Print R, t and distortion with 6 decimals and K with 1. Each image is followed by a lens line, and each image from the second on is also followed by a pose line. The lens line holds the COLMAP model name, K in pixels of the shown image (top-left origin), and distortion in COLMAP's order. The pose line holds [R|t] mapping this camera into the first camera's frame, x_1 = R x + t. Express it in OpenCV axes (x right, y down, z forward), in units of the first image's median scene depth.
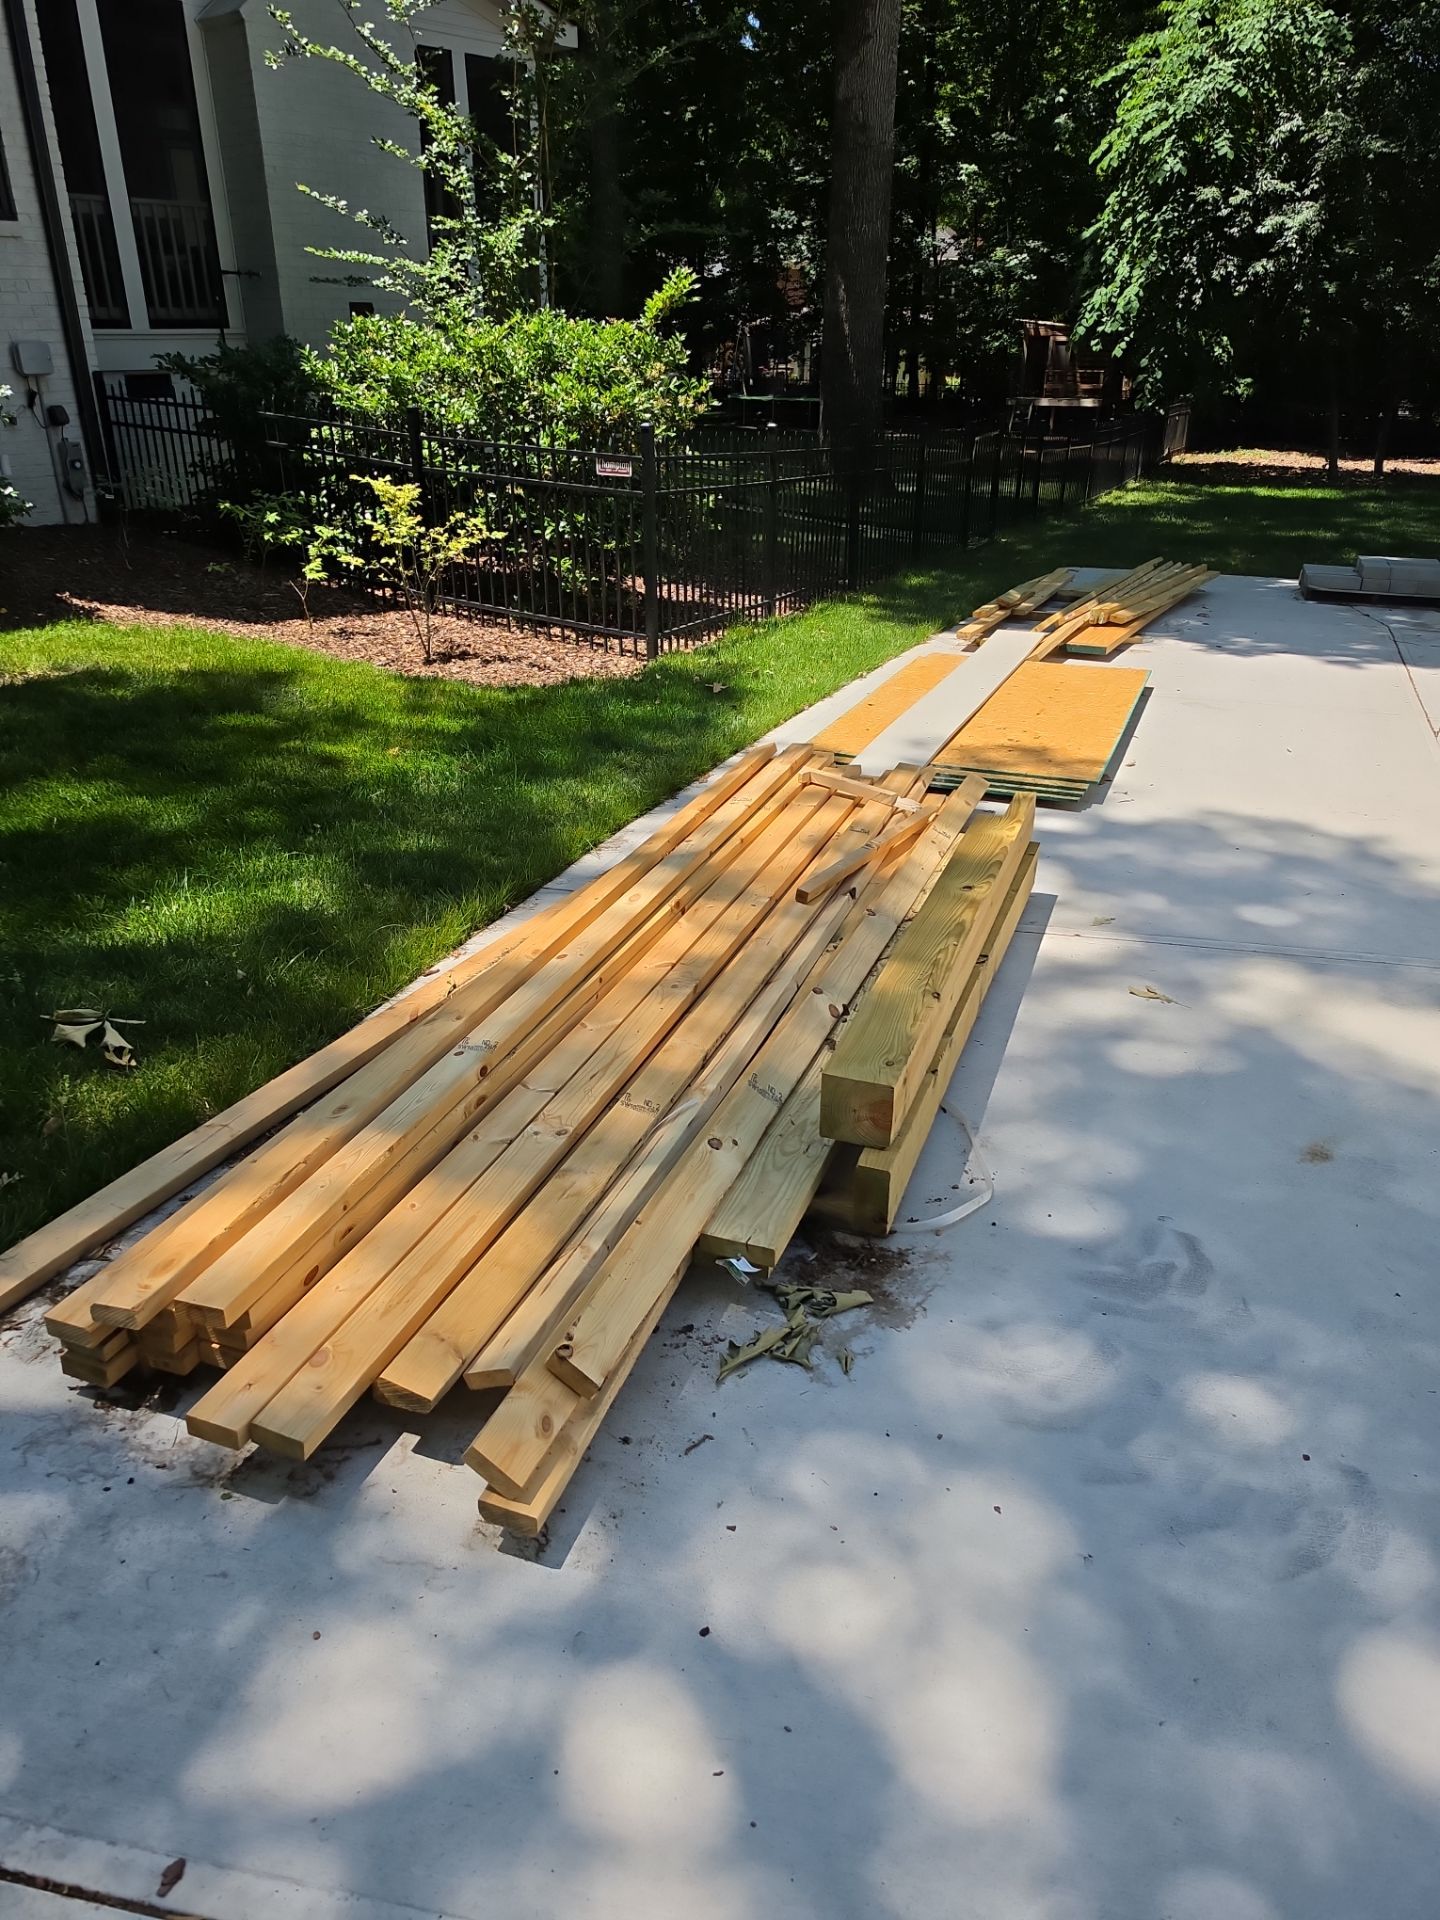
lens RADIAL K [[1381.0, 0, 720.0], [0, 1381.0, 960.0], [0, 0, 1]] dist [-0.008165, -0.004104]
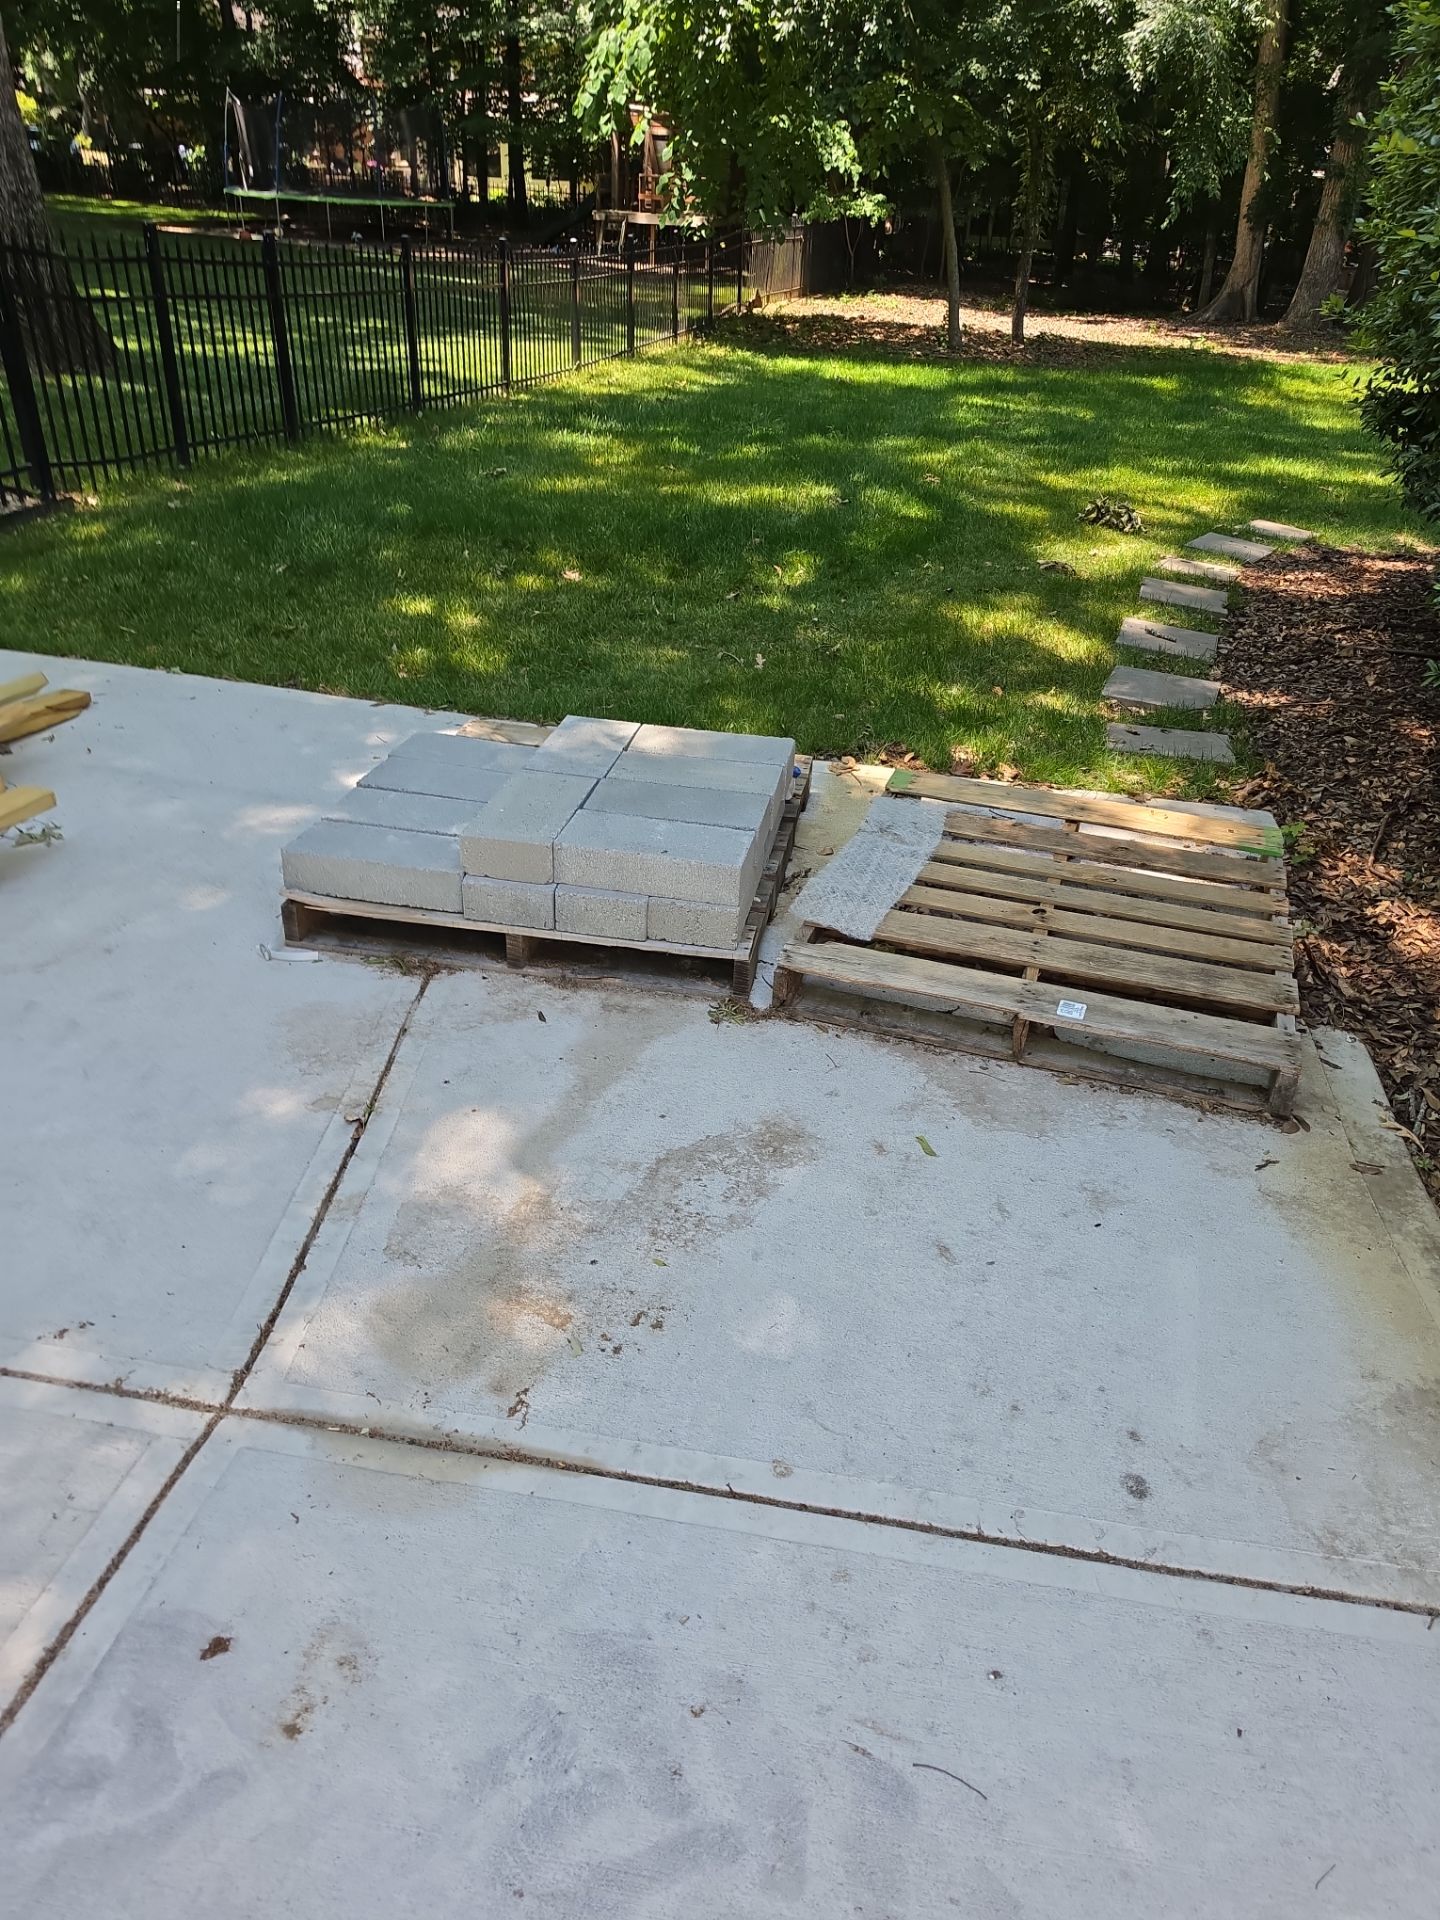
lens RADIAL K [[1331.3, 0, 720.0], [0, 1331.3, 960.0], [0, 0, 1]] dist [0.001886, 0.002184]
pose [[0.982361, -0.059183, 0.177381, 0.189583], [0.036641, 0.991127, 0.127767, -0.130222], [-0.183369, -0.119014, 0.975813, 0.321552]]
